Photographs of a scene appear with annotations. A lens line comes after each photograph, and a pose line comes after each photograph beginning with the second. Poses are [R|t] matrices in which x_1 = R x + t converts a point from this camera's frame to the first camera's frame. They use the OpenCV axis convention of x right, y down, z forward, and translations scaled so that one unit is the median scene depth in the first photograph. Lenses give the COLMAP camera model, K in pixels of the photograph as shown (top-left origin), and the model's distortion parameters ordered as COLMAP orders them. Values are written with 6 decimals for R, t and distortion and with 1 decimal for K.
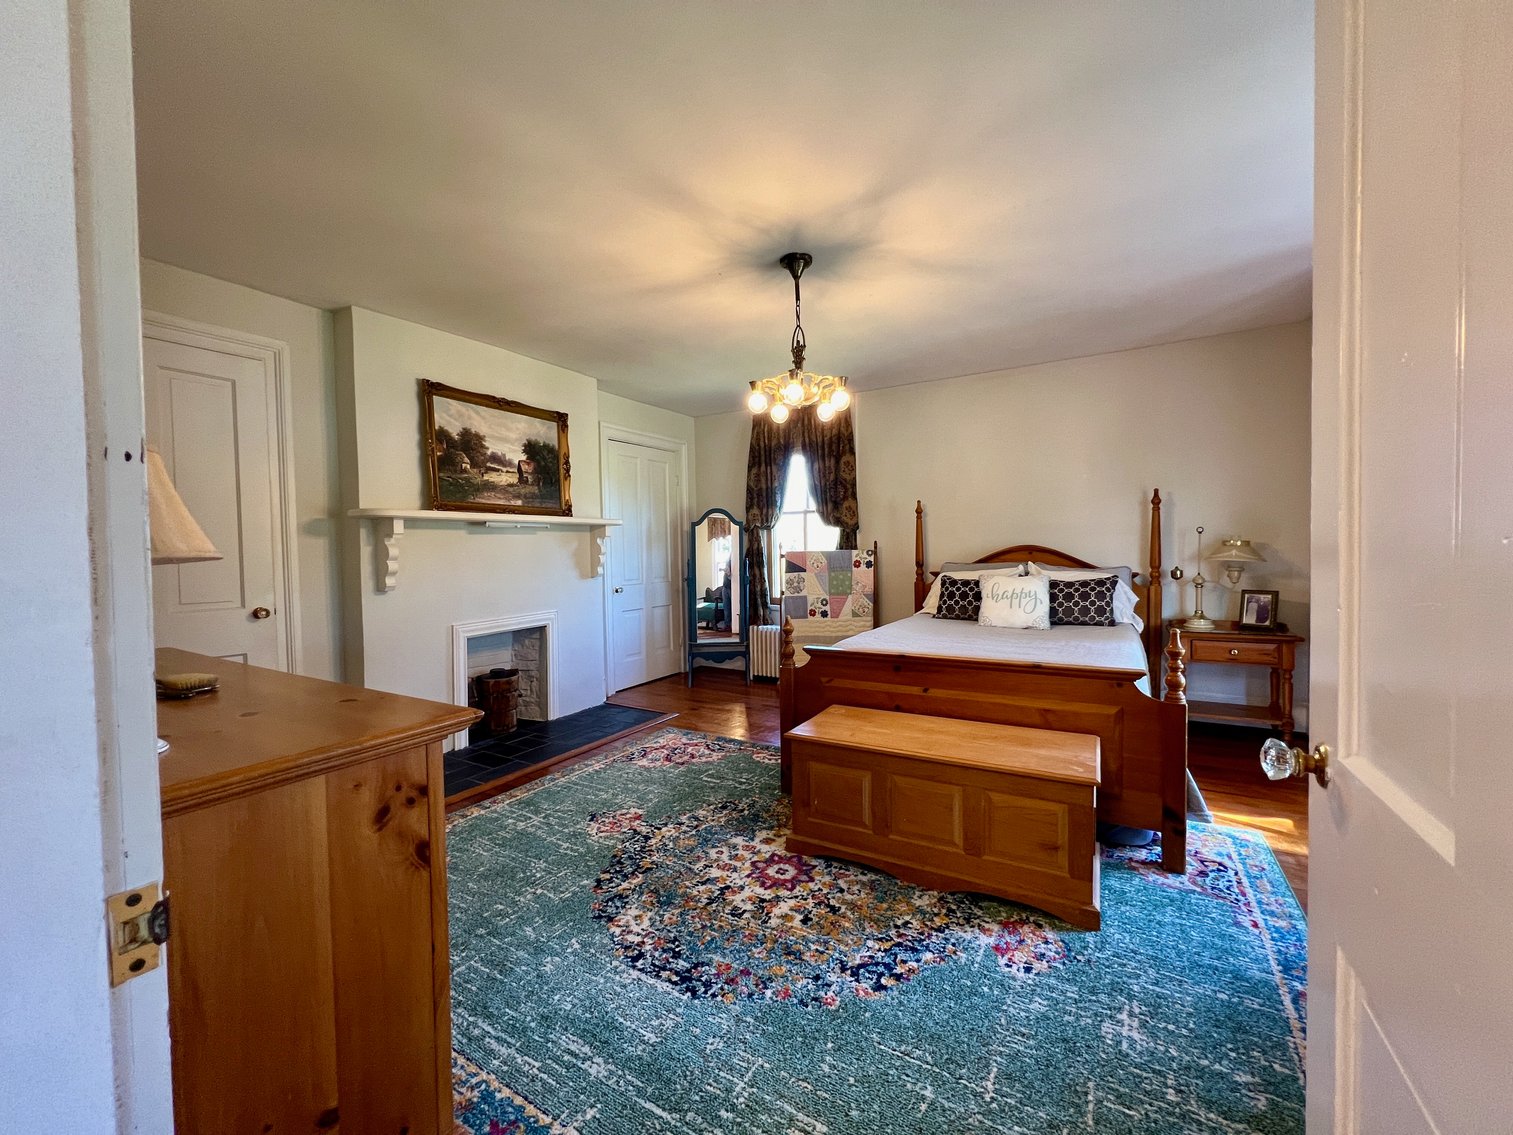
lens RADIAL K [[607.5, 0, 762.9], [0, 607.5, 567.9], [0, 0, 1]] dist [-0.001101, -0.000129]
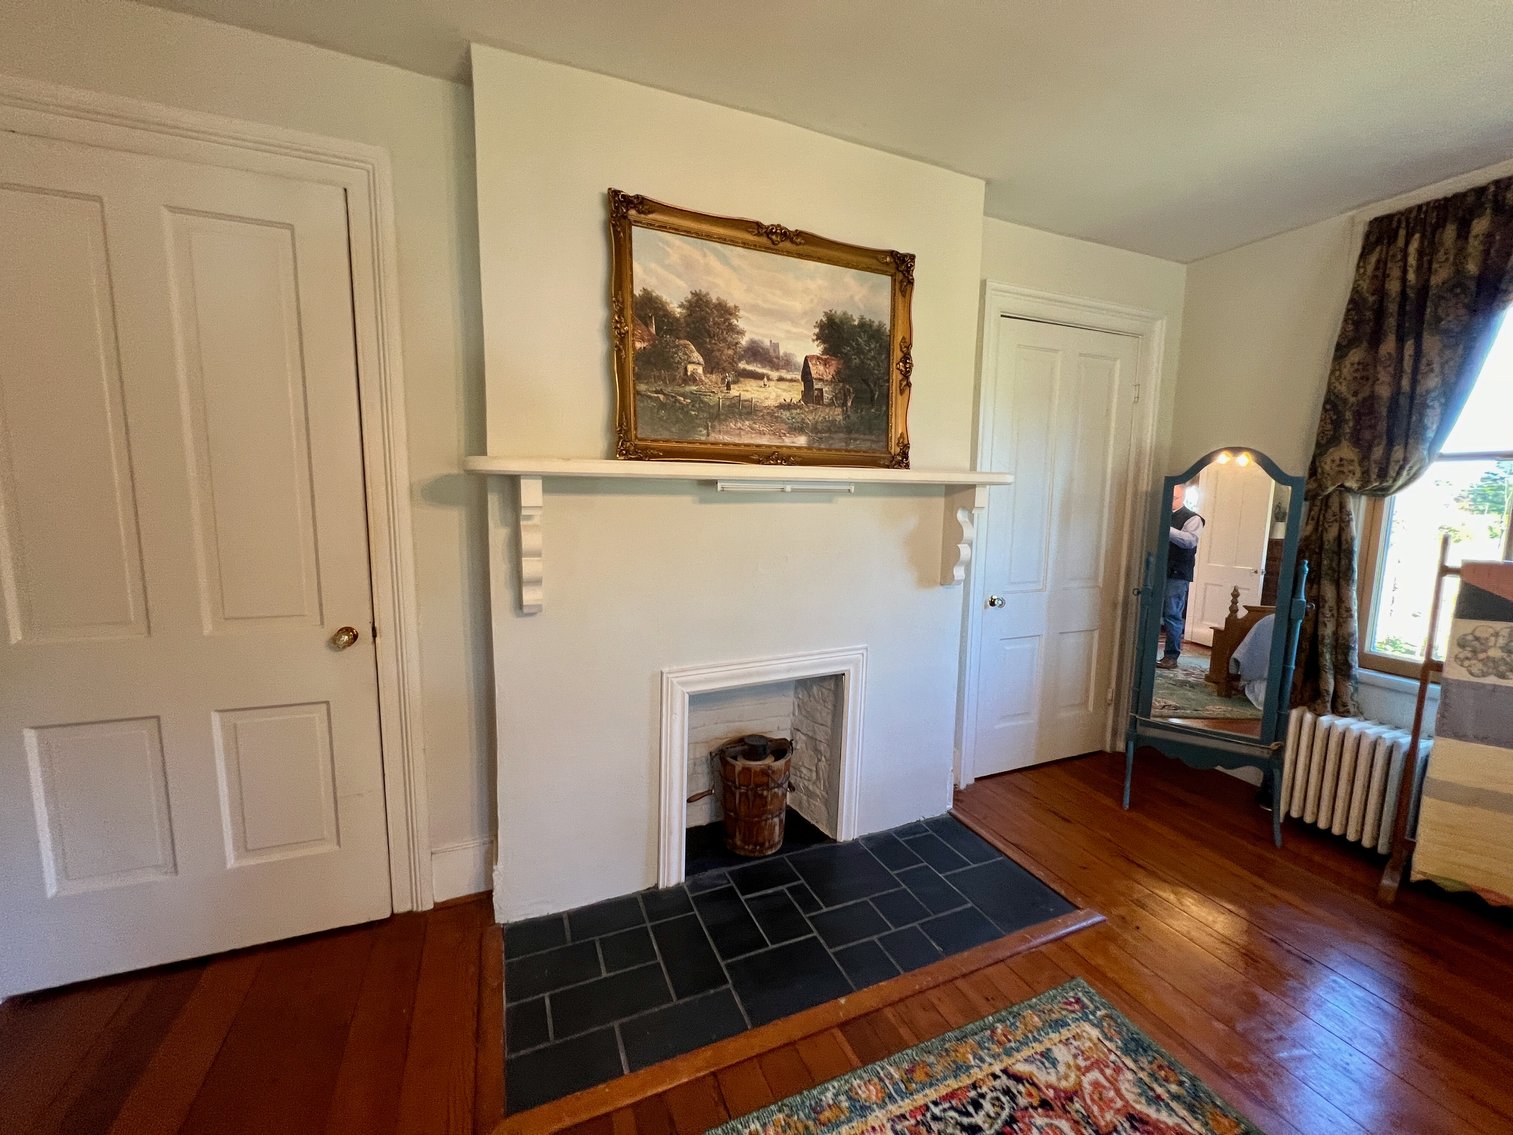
lens RADIAL K [[601.5, 0, 755.6], [0, 601.5, 571.4], [0, 0, 1]] dist [-0.002289, -0.000093]
pose [[0.802355, 0.102954, -0.587901, -0.117747], [-0.045051, 0.992647, 0.112348, -0.051184], [0.595145, -0.063657, 0.801093, 0.538592]]
